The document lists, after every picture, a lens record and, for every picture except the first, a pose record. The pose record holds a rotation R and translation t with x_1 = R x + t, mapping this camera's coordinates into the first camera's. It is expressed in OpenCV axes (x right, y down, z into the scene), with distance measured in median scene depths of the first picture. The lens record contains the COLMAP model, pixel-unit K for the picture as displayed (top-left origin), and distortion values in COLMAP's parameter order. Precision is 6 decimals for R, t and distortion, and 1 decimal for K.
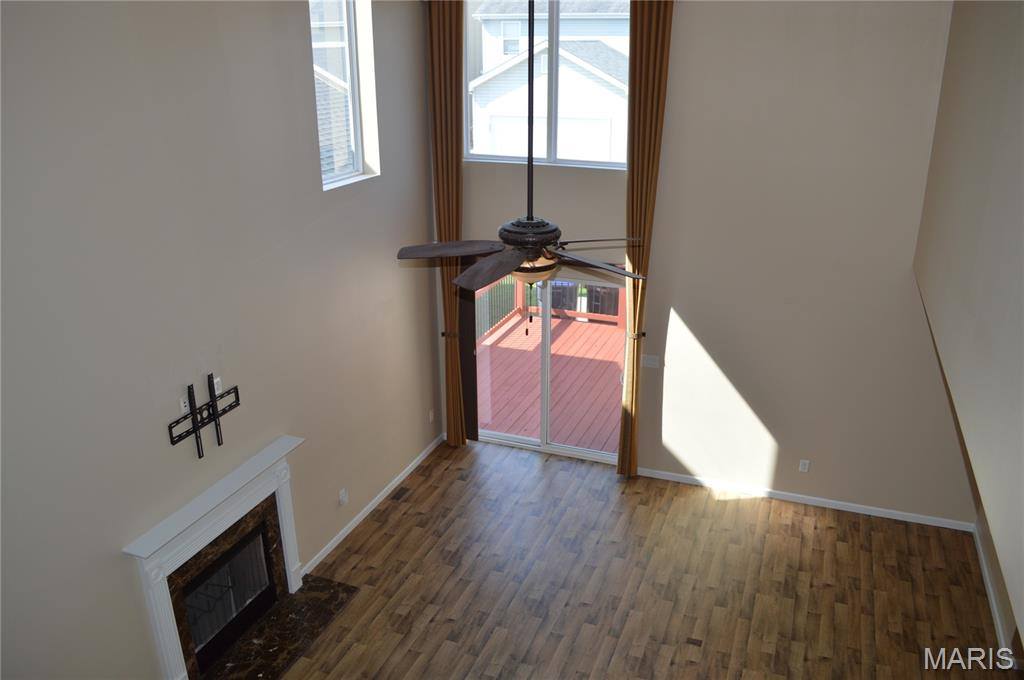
lens RADIAL K [[816.7, 0, 519.5], [0, 816.7, 345.4], [0, 0, 1]] dist [-0.091871, 0.021052]
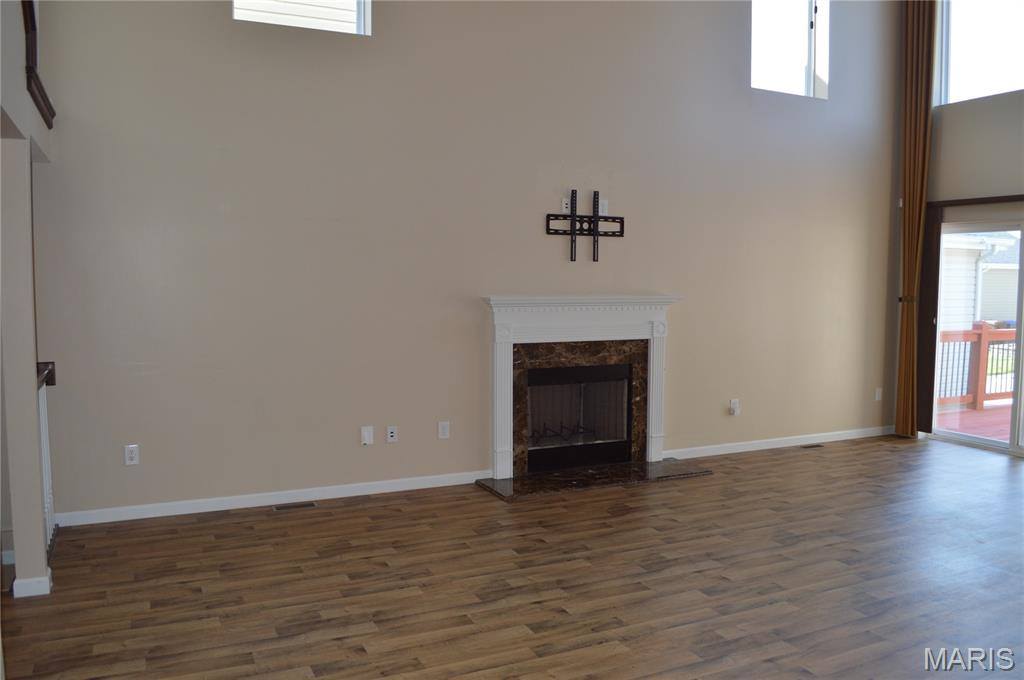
lens RADIAL K [[816.7, 0, 512.6], [0, 816.7, 337.5], [0, 0, 1]] dist [-0.091871, 0.021052]
pose [[0.718000, 0.053561, -0.693980, 0.295564], [-0.251837, 0.949477, -0.187274, 0.412955], [0.648887, 0.309233, 0.695213, 0.160645]]
